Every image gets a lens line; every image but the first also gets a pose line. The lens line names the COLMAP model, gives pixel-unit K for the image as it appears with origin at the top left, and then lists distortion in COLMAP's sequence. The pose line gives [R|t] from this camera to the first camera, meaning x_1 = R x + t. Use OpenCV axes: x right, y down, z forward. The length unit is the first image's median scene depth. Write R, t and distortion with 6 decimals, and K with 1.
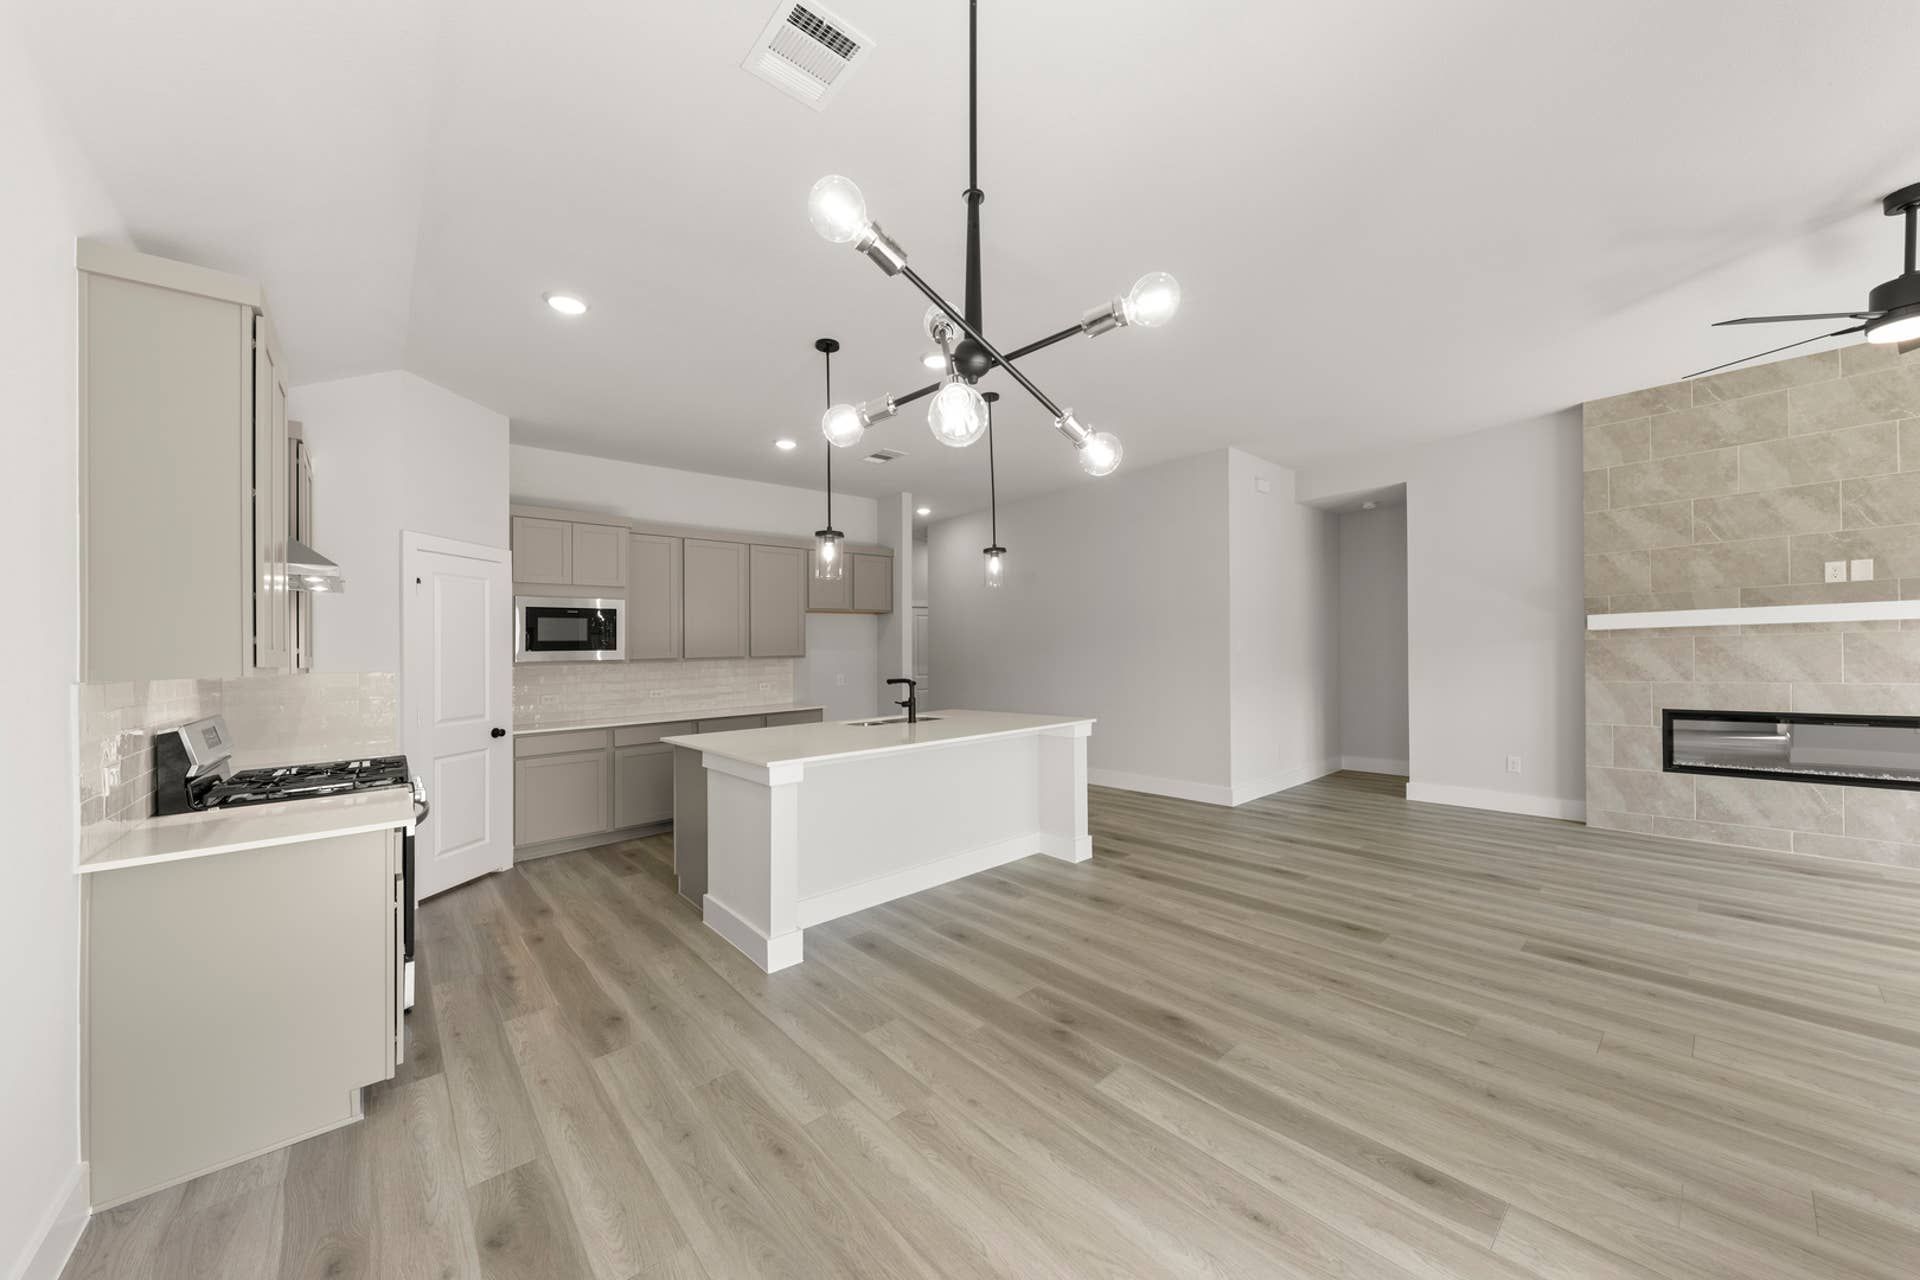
lens RADIAL K [[661.6, 0, 982.0], [0, 661.6, 632.3], [0, 0, 1]] dist [-0.003295, -0.000262]
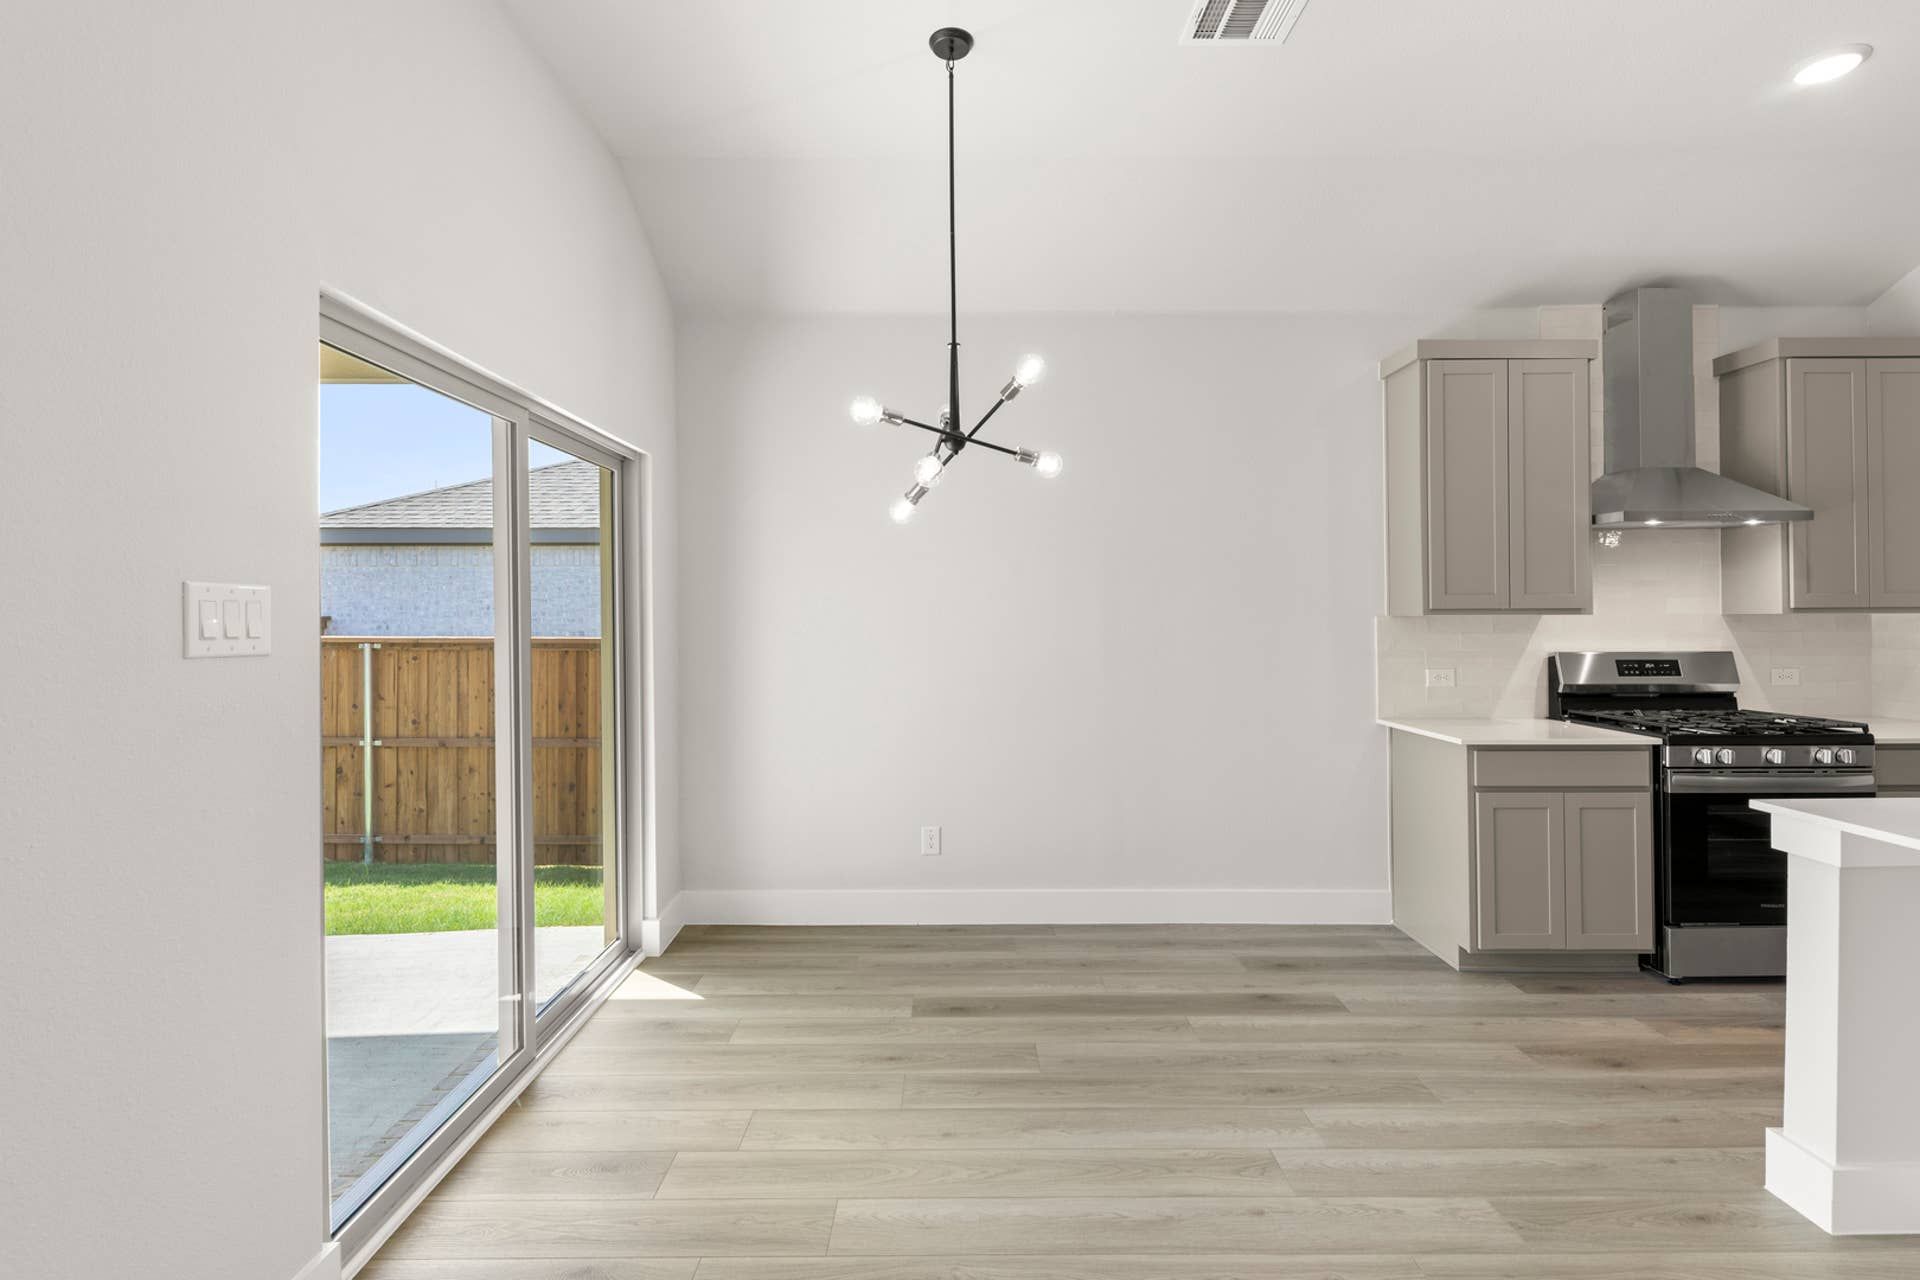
lens RADIAL K [[853.0, 0, 962.5], [0, 853.0, 618.0], [0, 0, 1]] dist [0.004286, -0.004350]
pose [[-0.653153, 0.031847, -0.756556, 0.417544], [0.043614, 0.999039, 0.004401, 0.007920], [0.755969, -0.030122, -0.653914, 0.638512]]
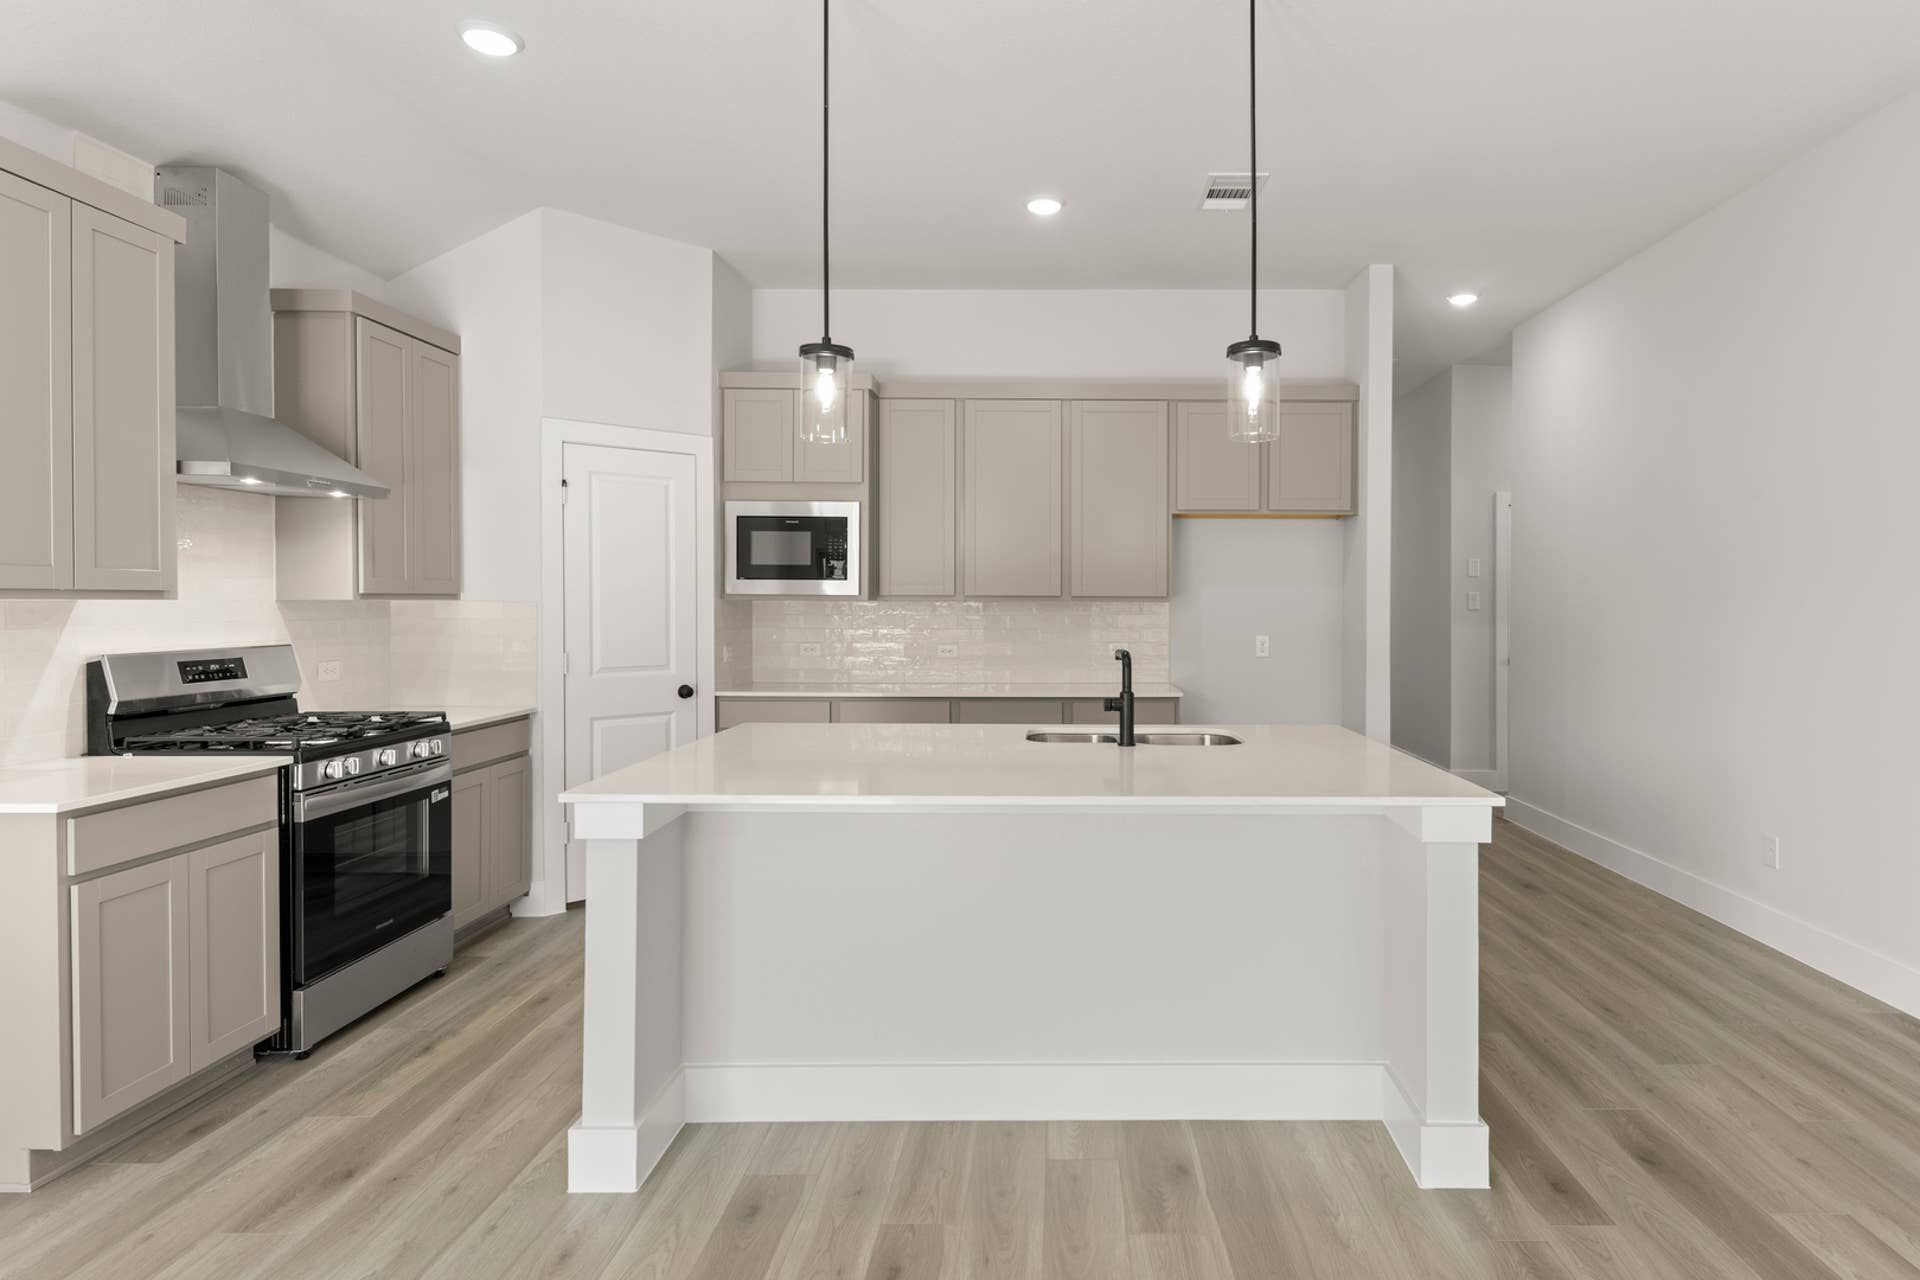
lens RADIAL K [[1059.8, 0, 1063.9], [0, 1059.8, 610.3], [0, 0, 1]] dist [0.009289, -0.006445]
pose [[0.754284, 0.033102, -0.655713, 0.344832], [-0.001936, 0.998836, 0.048196, 0.005806], [0.656545, -0.035084, 0.753470, 0.419502]]
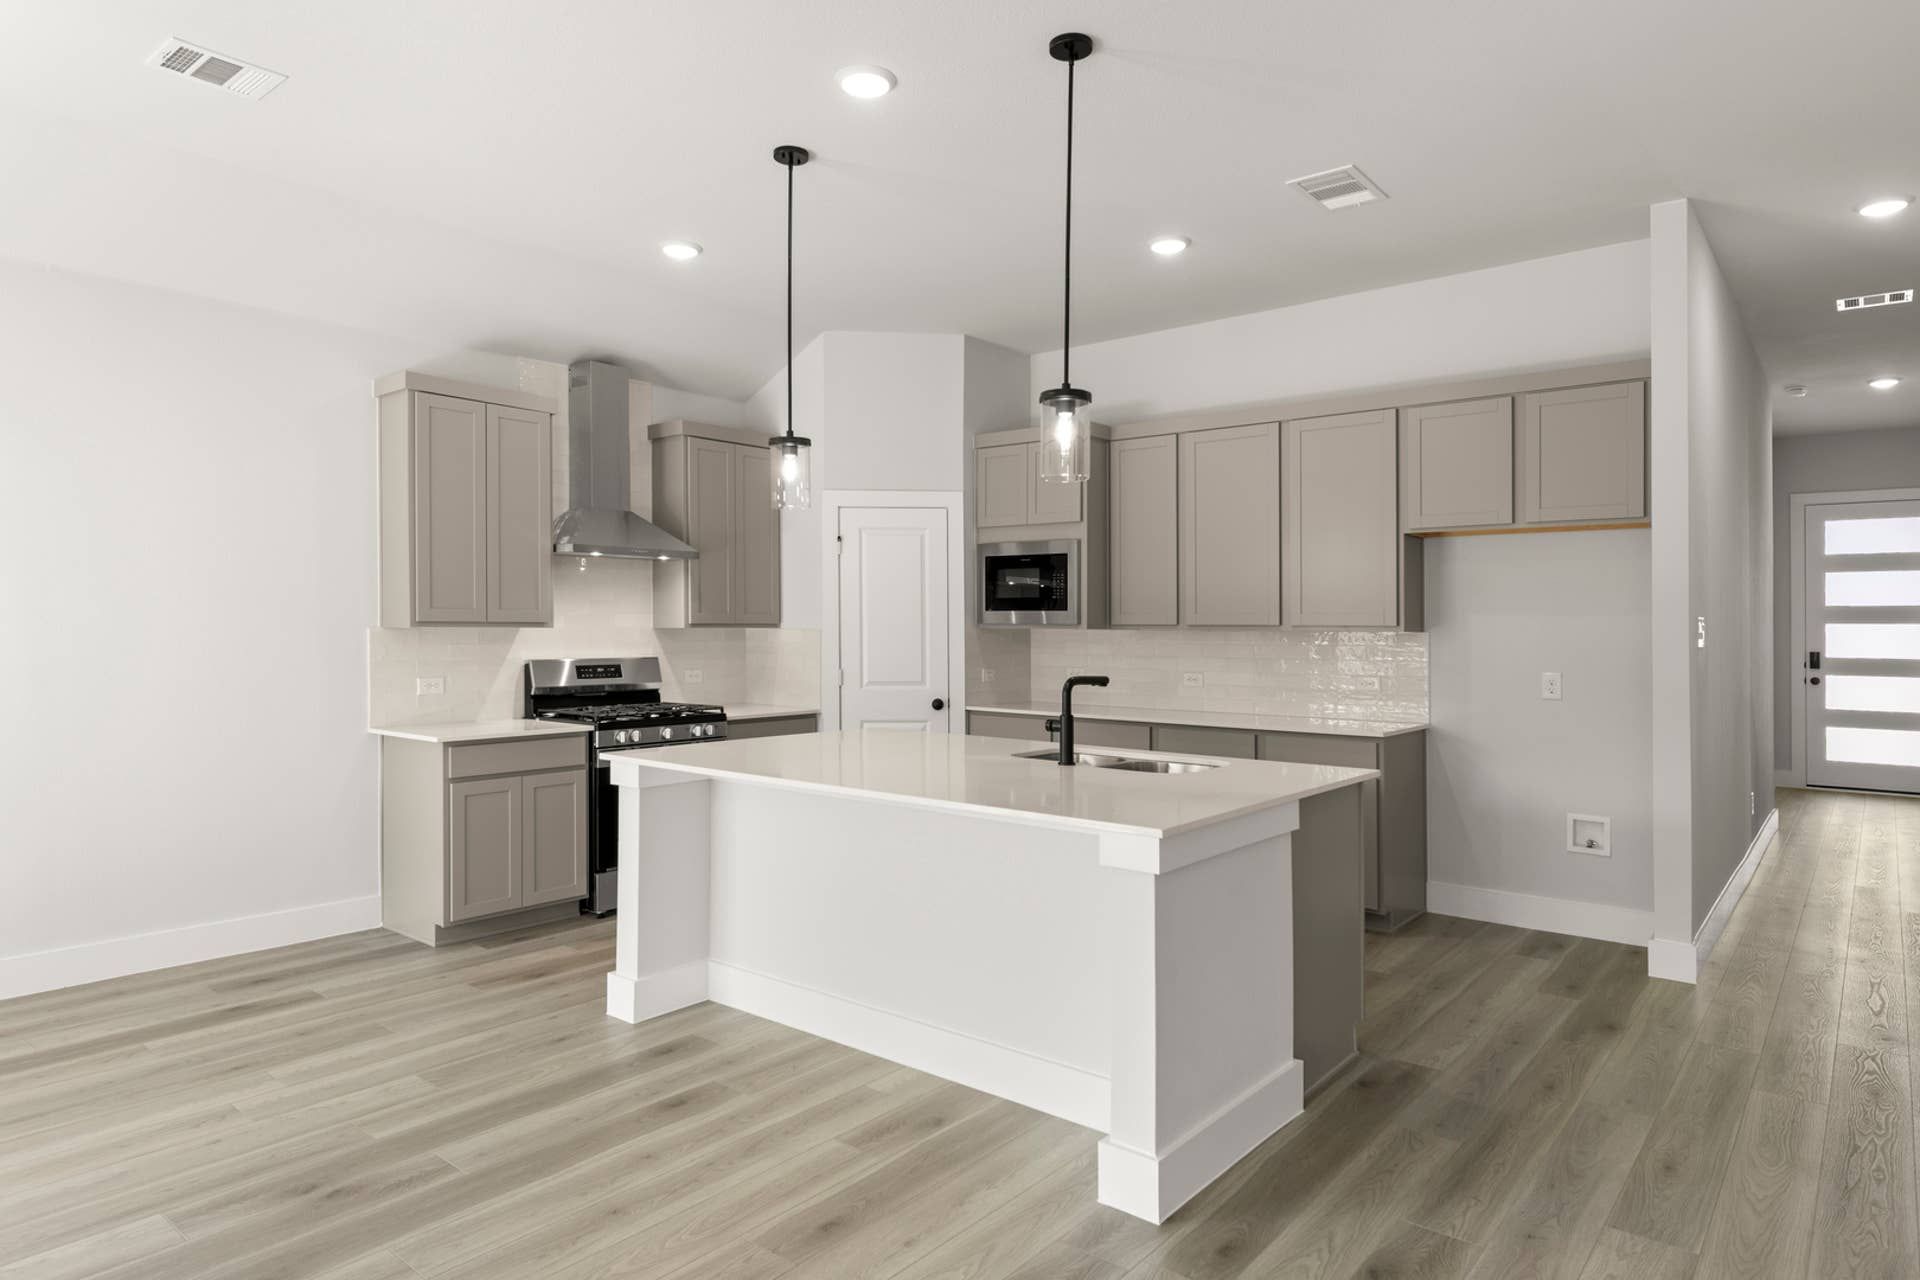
lens RADIAL K [[1105.6, 0, 929.3], [0, 1105.6, 622.0], [0, 0, 1]] dist [0.012146, -0.007556]
pose [[0.156774, 0.022946, -0.987368, 0.706783], [0.020433, 0.999441, 0.026471, 0.003965], [0.987423, -0.024325, 0.156217, 0.780278]]
